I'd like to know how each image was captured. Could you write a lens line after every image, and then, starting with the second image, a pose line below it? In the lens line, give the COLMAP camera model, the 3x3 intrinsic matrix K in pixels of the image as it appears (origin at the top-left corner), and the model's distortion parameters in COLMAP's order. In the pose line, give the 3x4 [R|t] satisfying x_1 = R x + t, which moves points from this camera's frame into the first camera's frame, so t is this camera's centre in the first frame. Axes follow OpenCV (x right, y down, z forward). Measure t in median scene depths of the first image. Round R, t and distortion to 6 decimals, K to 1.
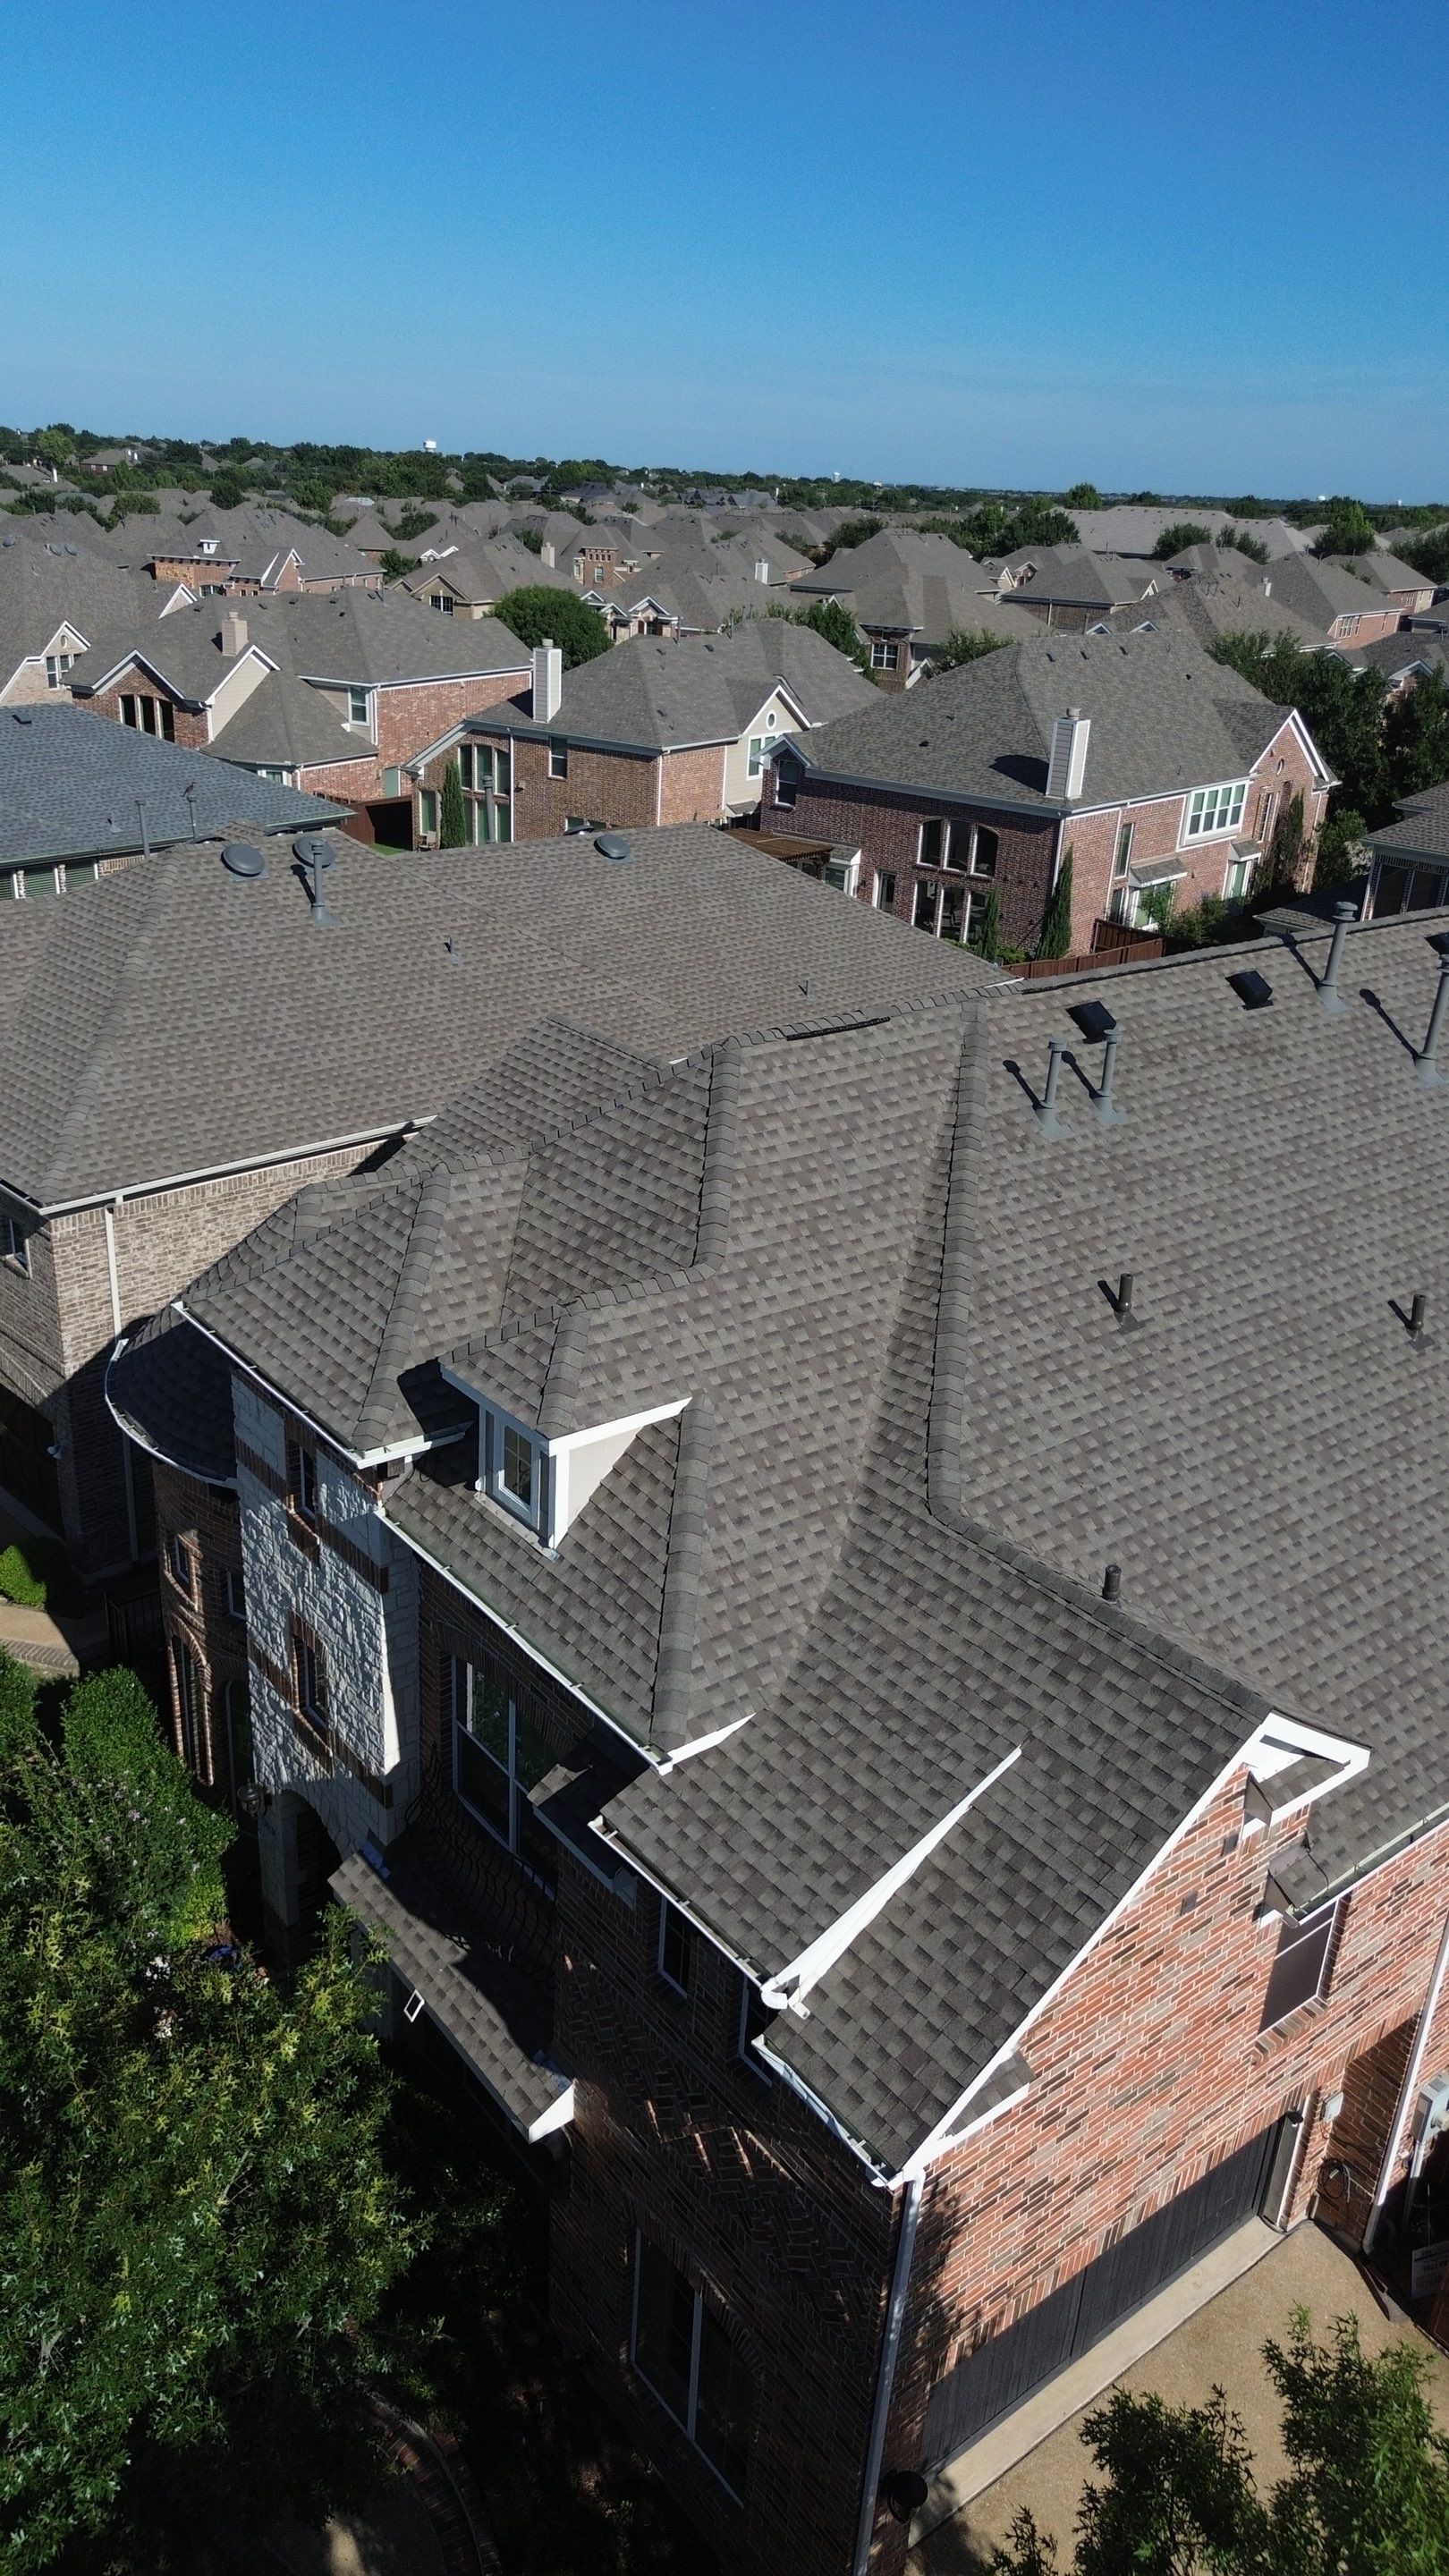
lens RADIAL K [[1834.1, 0, 712.2], [0, 1834.1, 1279.5], [0, 0, 1]] dist [0.064420, -0.057131]
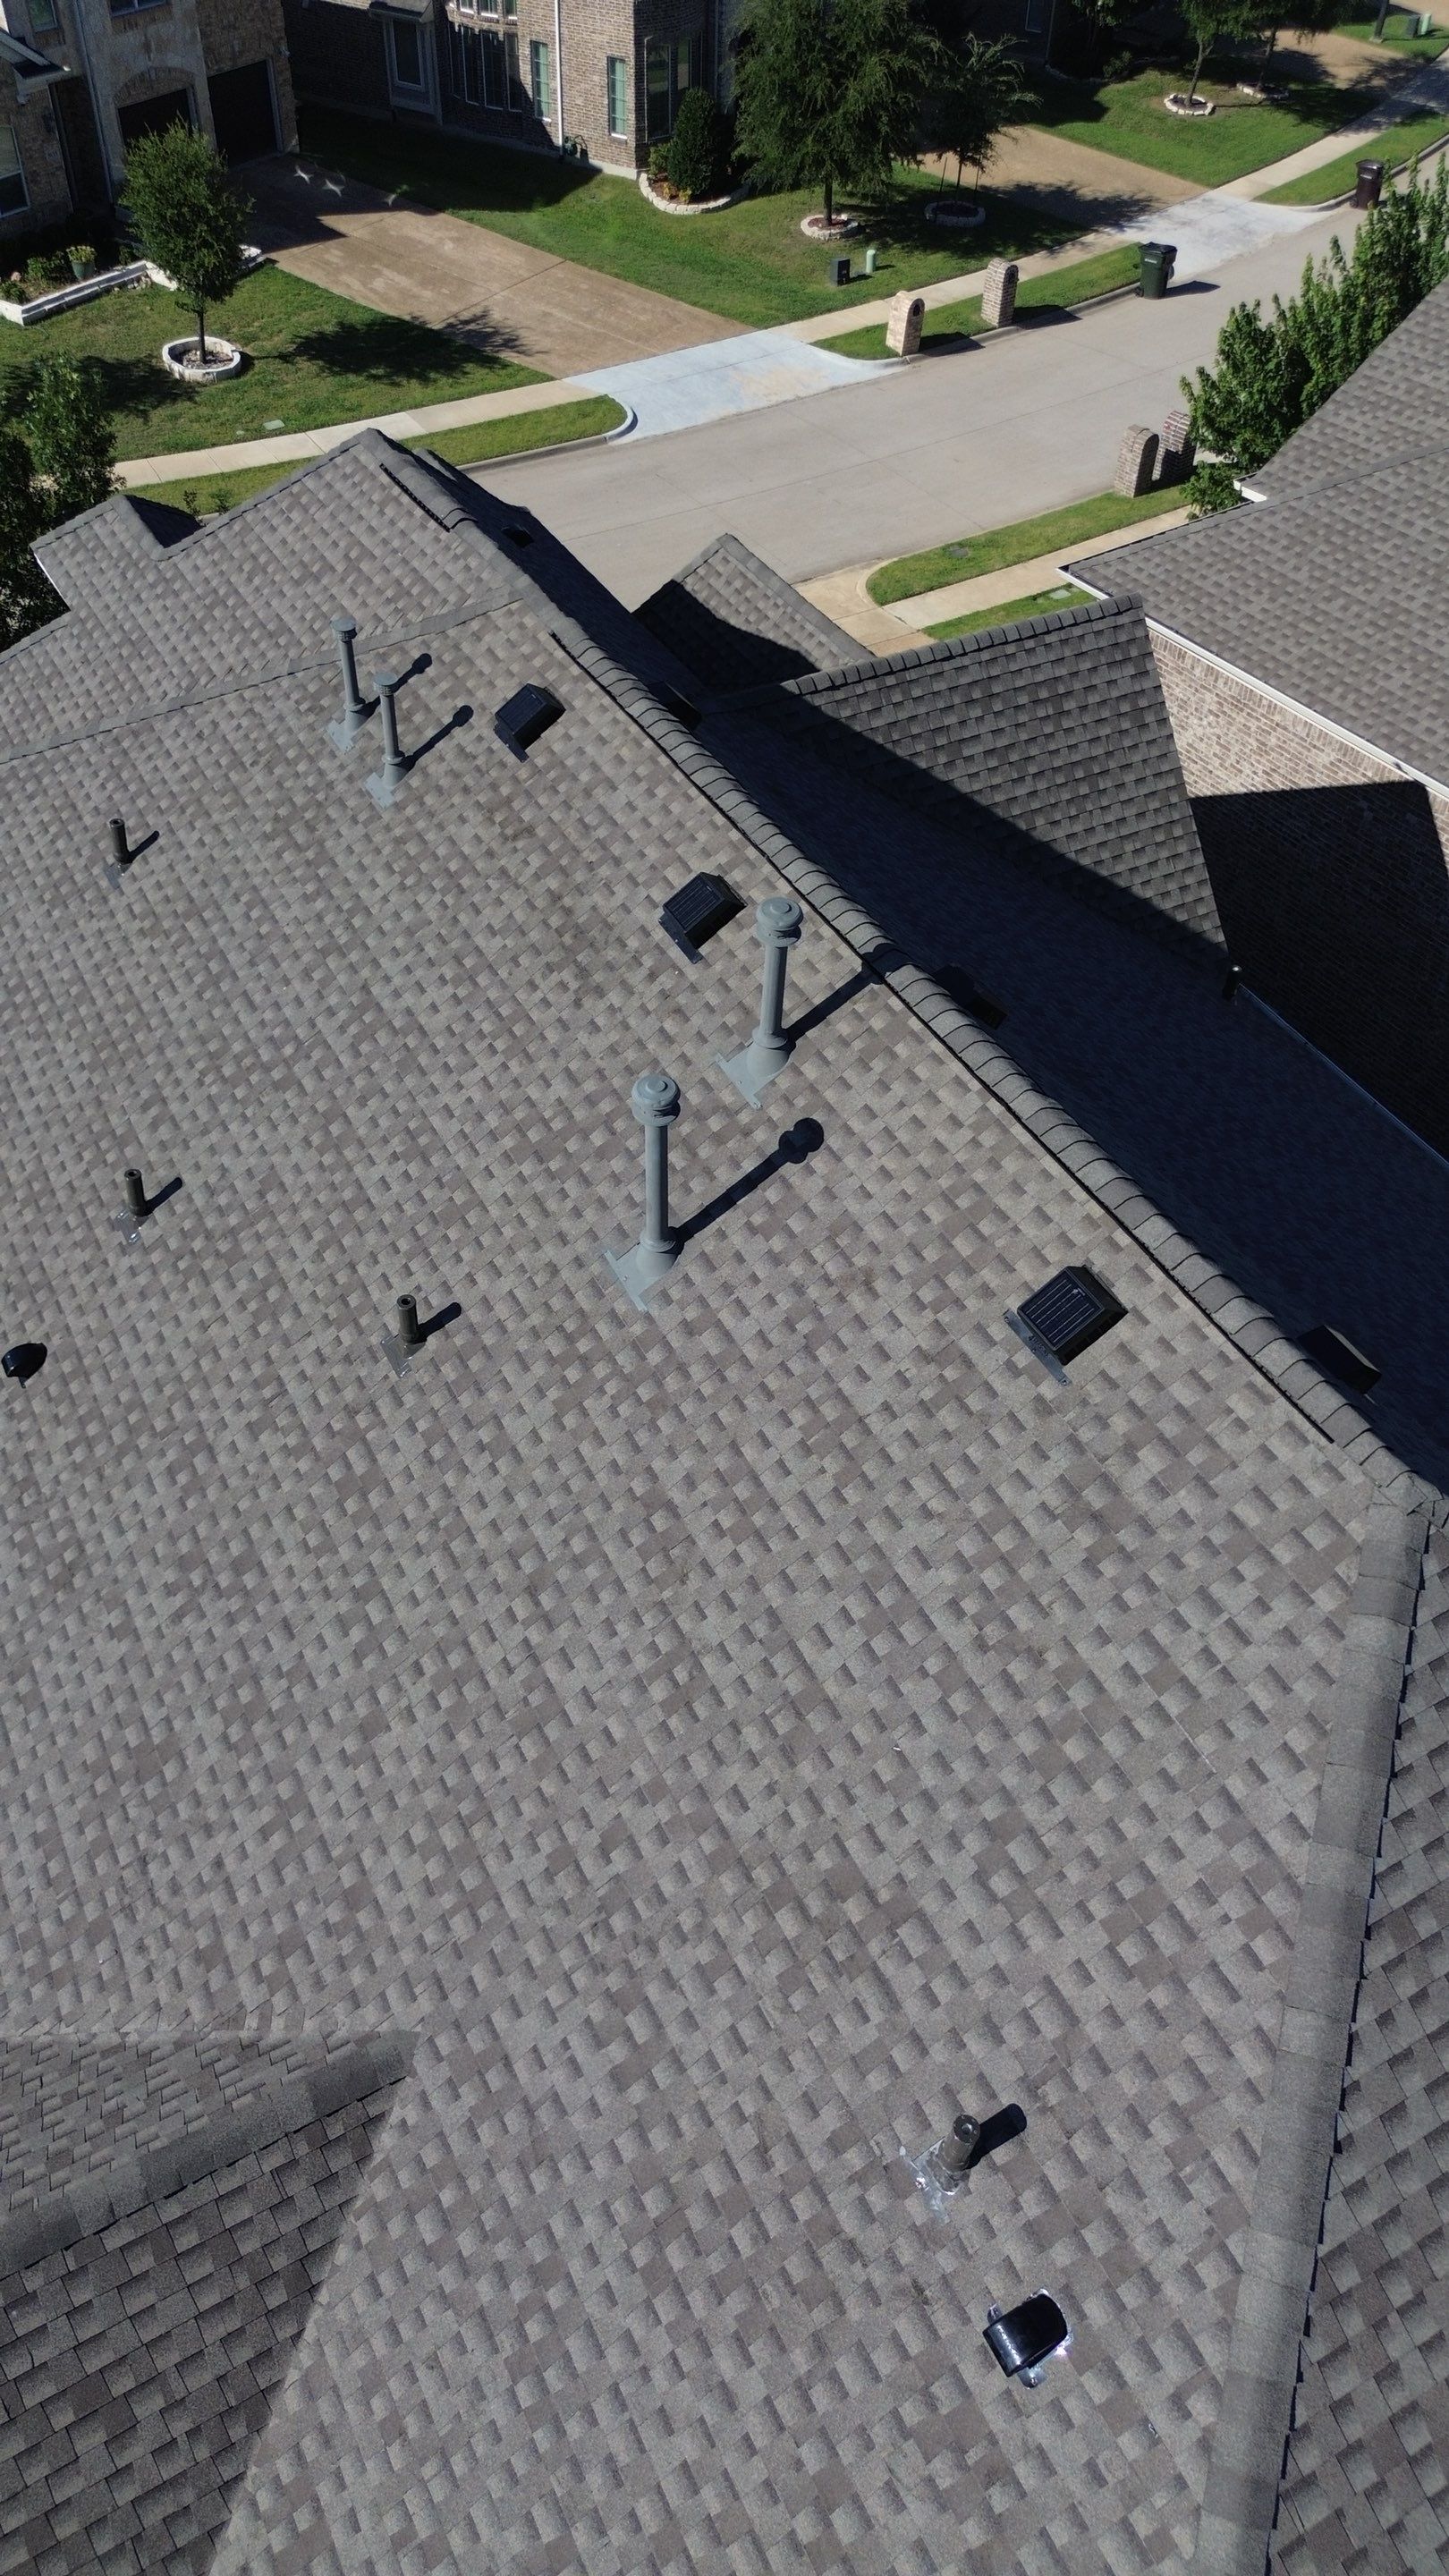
lens RADIAL K [[1834.1, 0, 720.3], [0, 1834.1, 1293.3], [0, 0, 1]] dist [0.064420, -0.057131]
pose [[-0.172061, 0.673904, -0.718505, 0.919670], [-0.423959, 0.607717, 0.671519, -0.555224], [0.889187, 0.420159, 0.181143, 1.137642]]
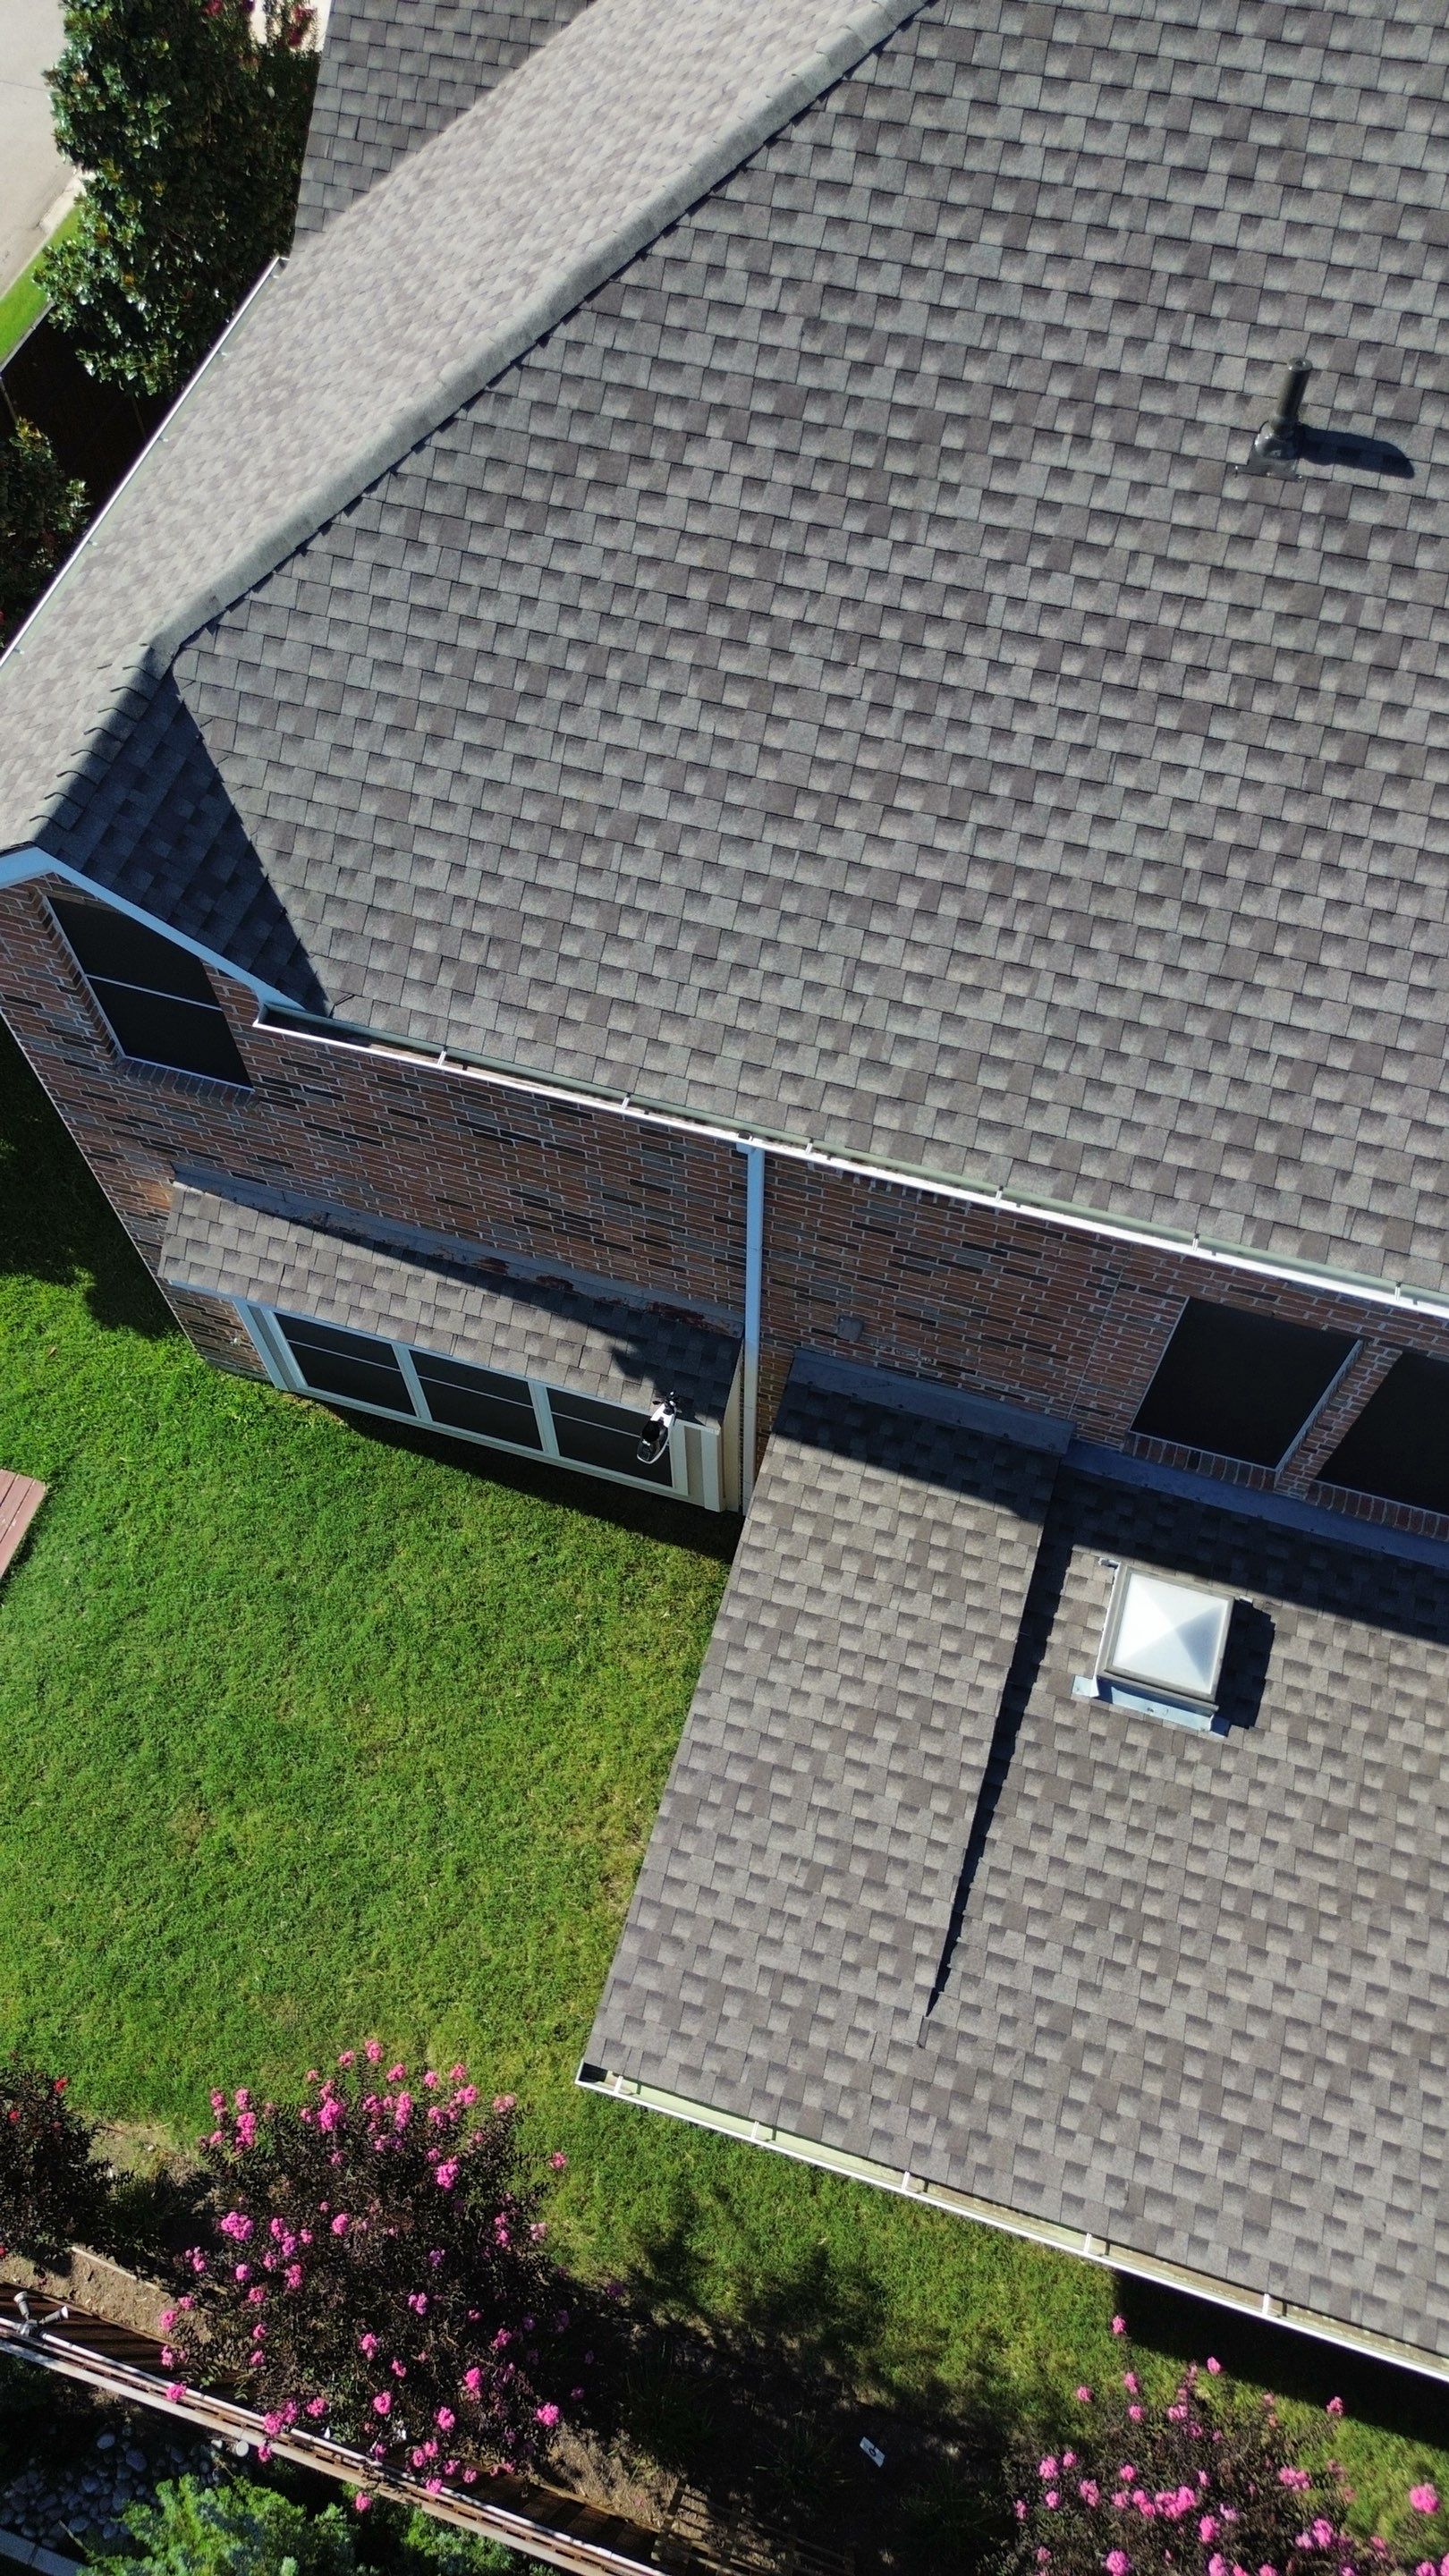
lens RADIAL K [[1834.1, 0, 714.6], [0, 1834.1, 1273.5], [0, 0, 1]] dist [0.064420, -0.057131]
pose [[-0.819607, 0.477483, -0.316629, 1.176767], [-0.259345, 0.183585, 0.948175, -0.593958], [0.510866, 0.859247, -0.026634, 1.714877]]
